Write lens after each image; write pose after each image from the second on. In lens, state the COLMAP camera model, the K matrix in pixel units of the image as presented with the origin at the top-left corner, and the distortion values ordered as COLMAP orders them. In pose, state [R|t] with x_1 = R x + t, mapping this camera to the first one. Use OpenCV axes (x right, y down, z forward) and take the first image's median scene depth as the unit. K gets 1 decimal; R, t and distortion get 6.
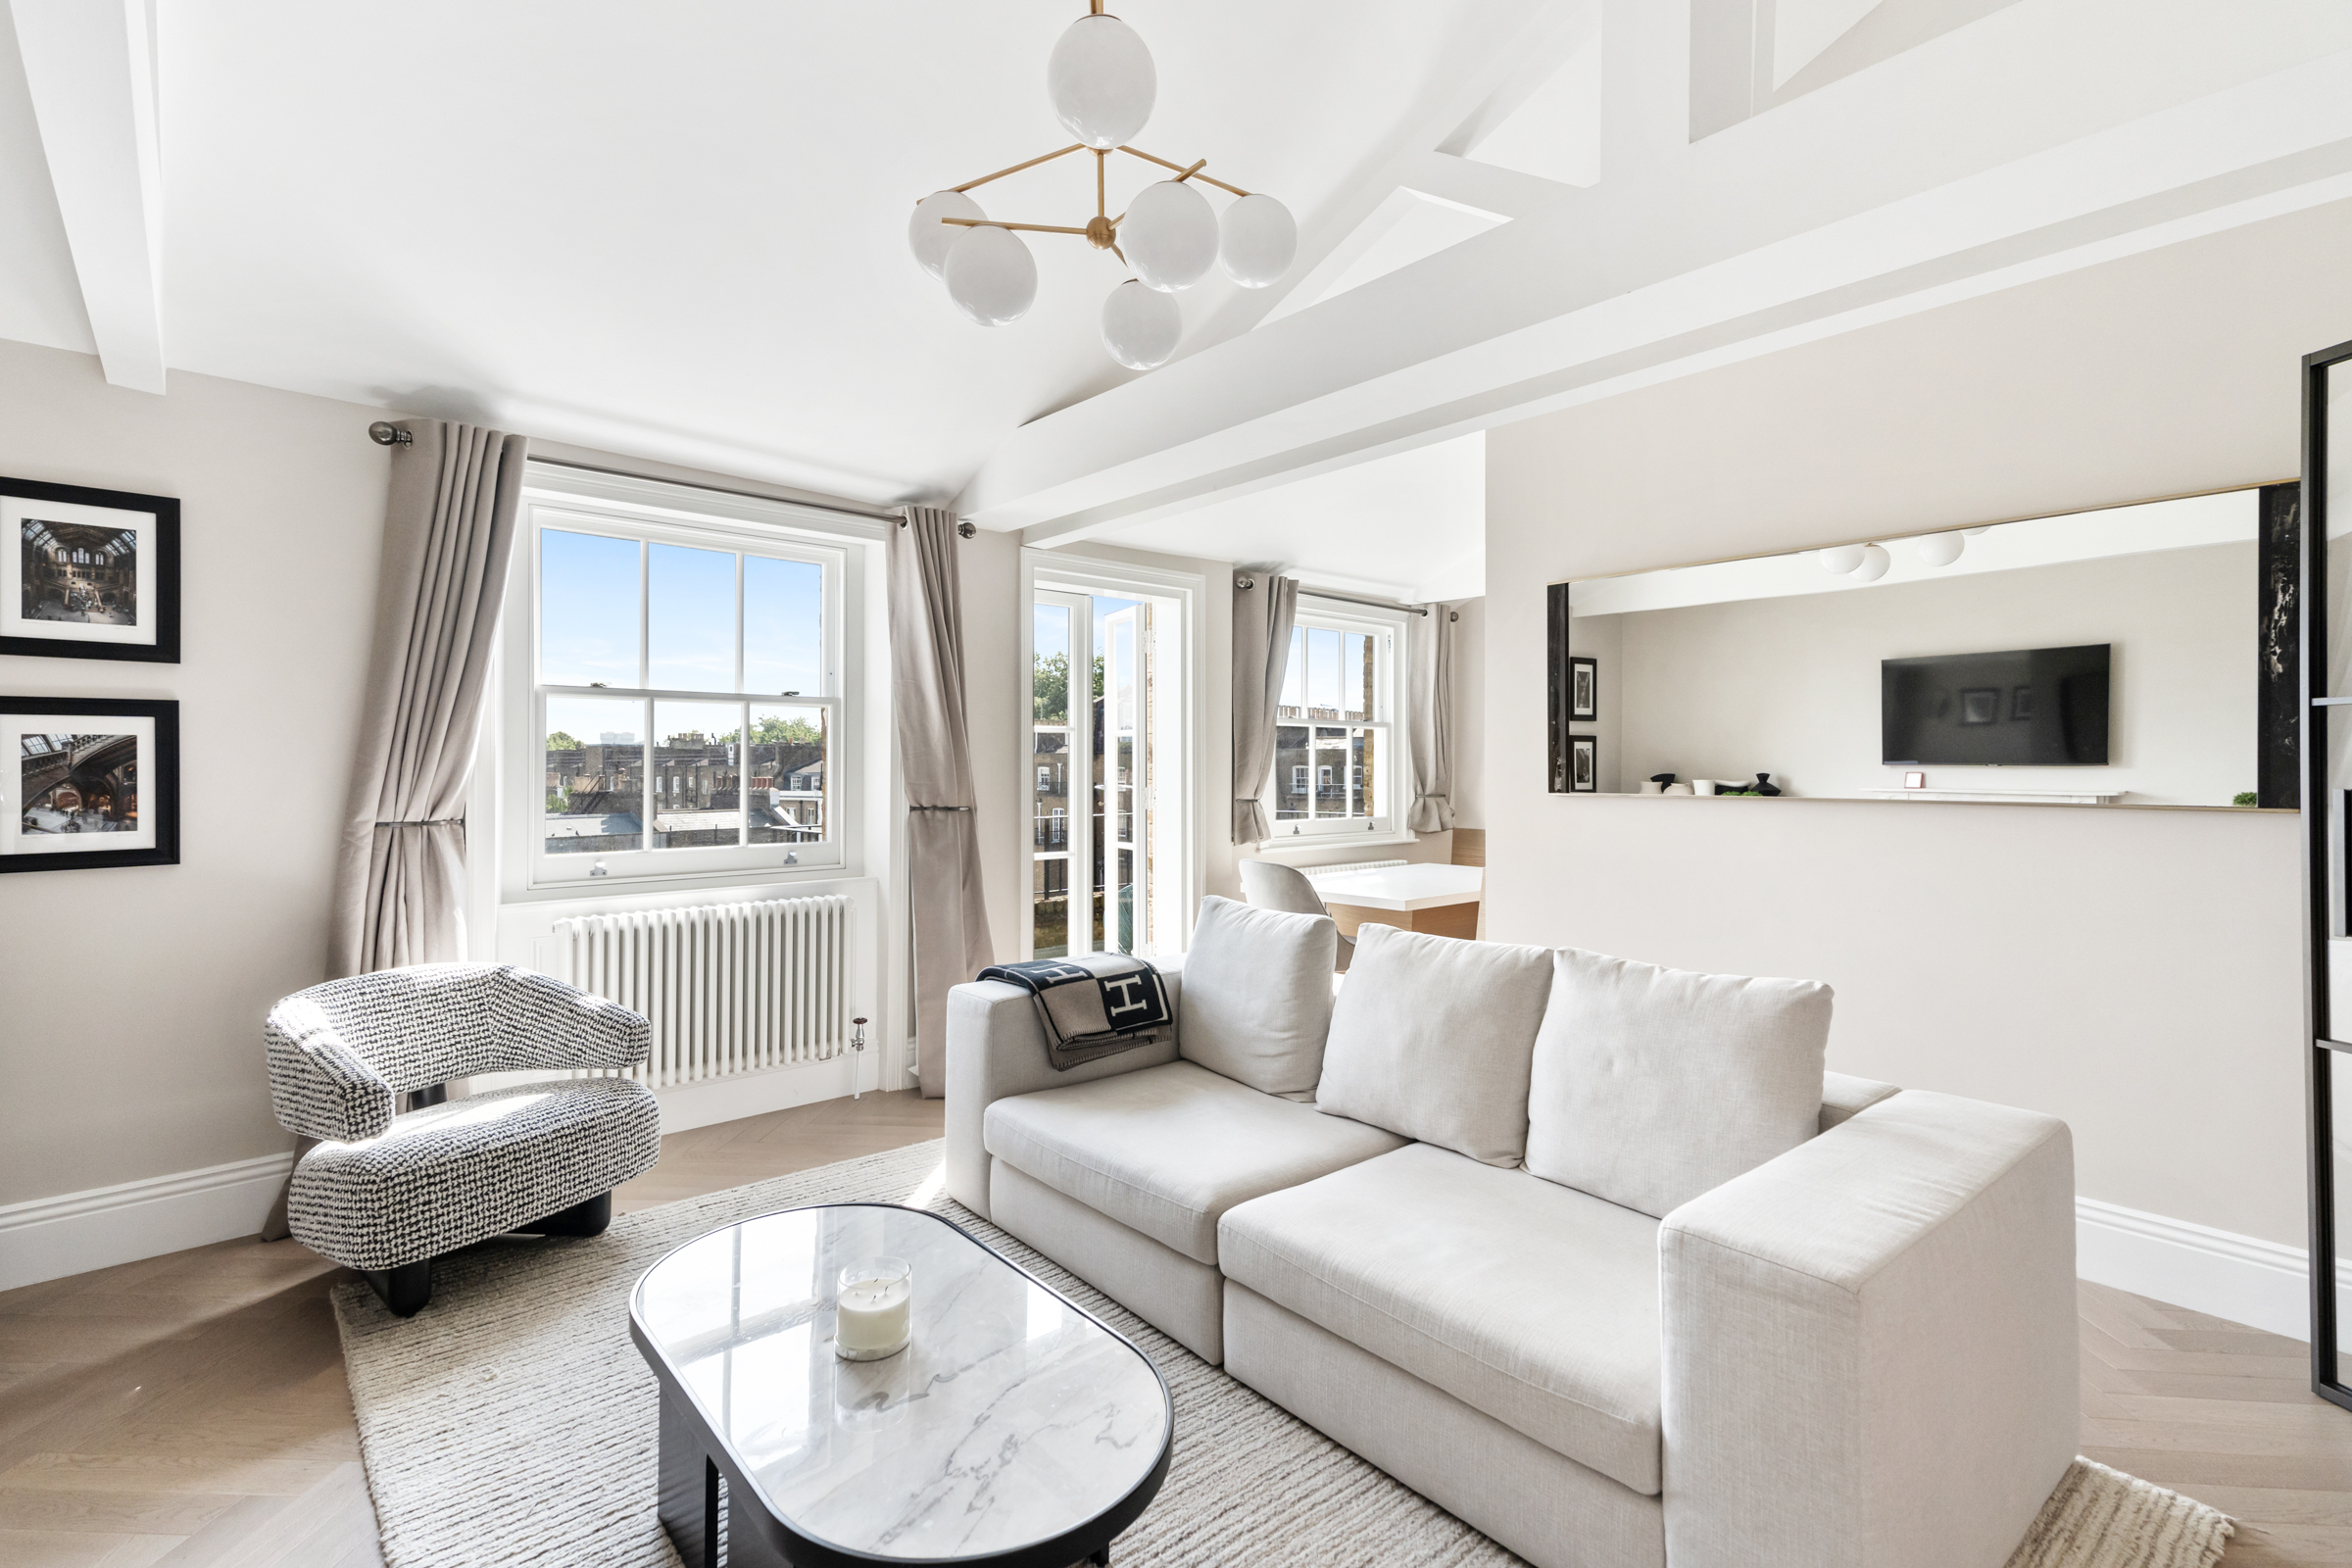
lens RADIAL K [[1072.5, 0, 1178.8], [0, 1072.5, 765.5], [0, 0, 1]] dist [-0.000348, -0.000062]
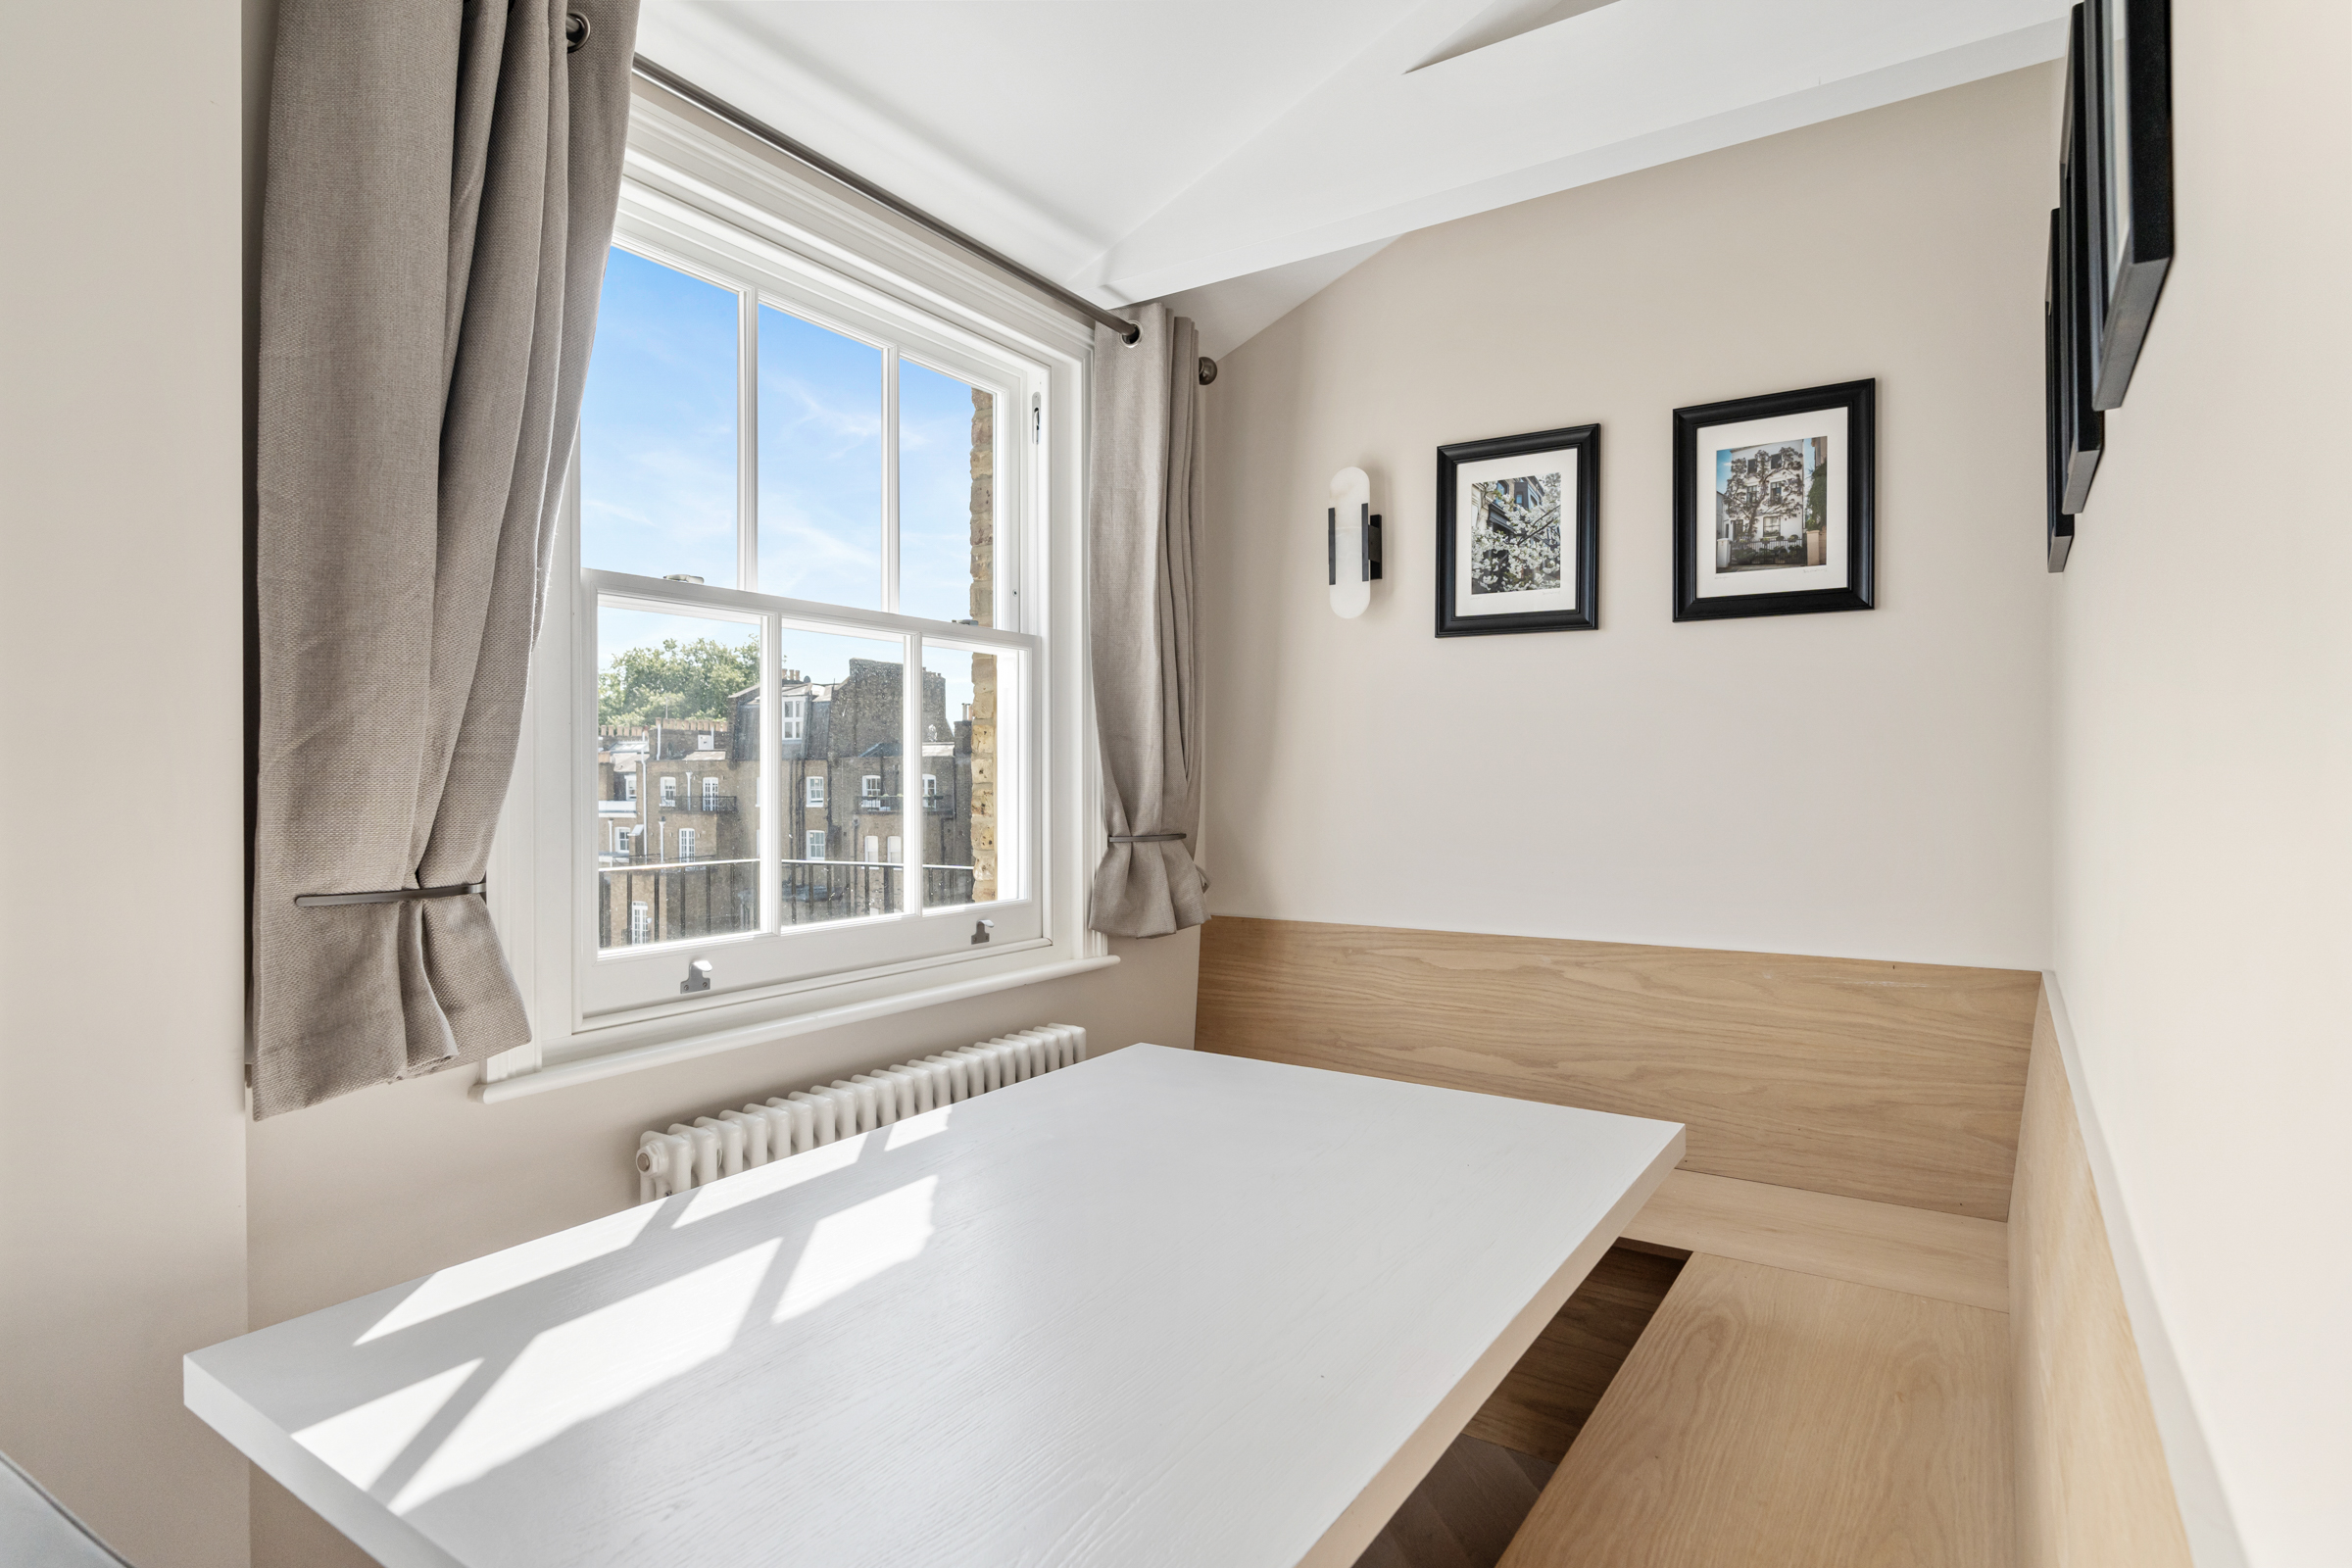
lens RADIAL K [[1220.7, 0, 1181.5], [0, 1220.7, 779.7], [0, 0, 1]] dist [0.000086, 0.000005]
pose [[0.964329, -0.002983, 0.264691, 0.143192], [0.001979, 0.999990, 0.004061, 0.006626], [-0.264700, -0.003392, 0.964325, 0.629759]]
